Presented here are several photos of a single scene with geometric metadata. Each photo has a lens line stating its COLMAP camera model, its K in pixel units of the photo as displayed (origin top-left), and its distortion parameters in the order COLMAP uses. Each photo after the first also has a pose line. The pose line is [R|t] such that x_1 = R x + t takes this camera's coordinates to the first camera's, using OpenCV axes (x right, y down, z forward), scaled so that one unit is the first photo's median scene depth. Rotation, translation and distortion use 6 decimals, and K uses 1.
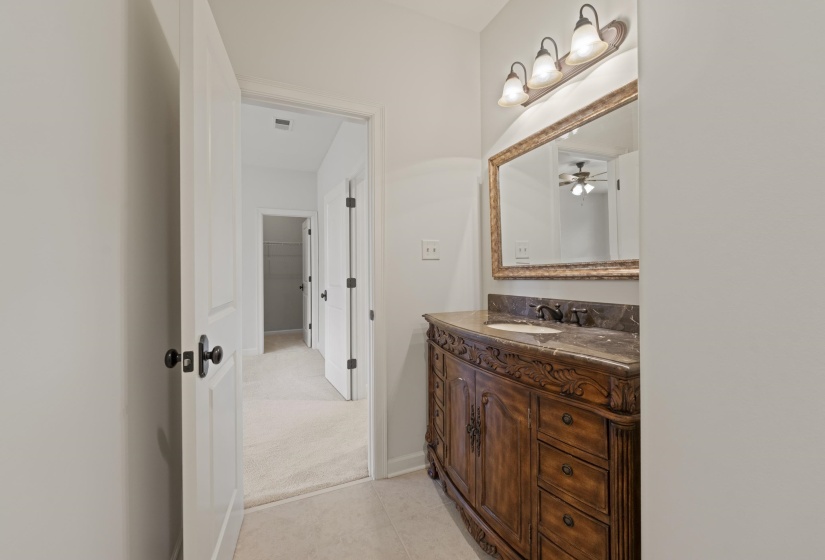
lens RADIAL K [[336.0, 0, 412.5], [0, 336.0, 280.0], [0, 0, 1]] dist [-0.000901, -0.000035]
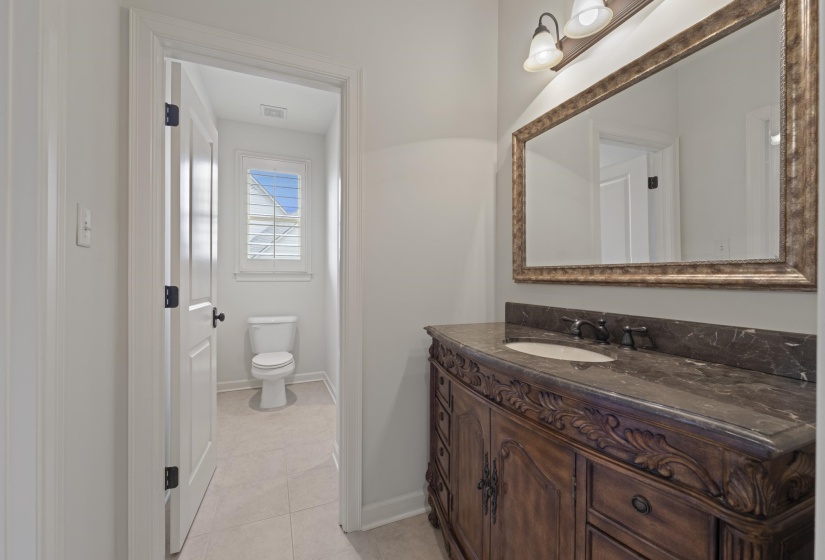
lens RADIAL K [[336.0, 0, 412.5], [0, 336.0, 280.0], [0, 0, 1]] dist [-0.000901, -0.000035]
pose [[0.999657, 0.017140, -0.019800, 0.018223], [-0.017474, 0.999706, -0.016799, 0.003561], [0.019507, 0.017139, 0.999663, 0.223150]]
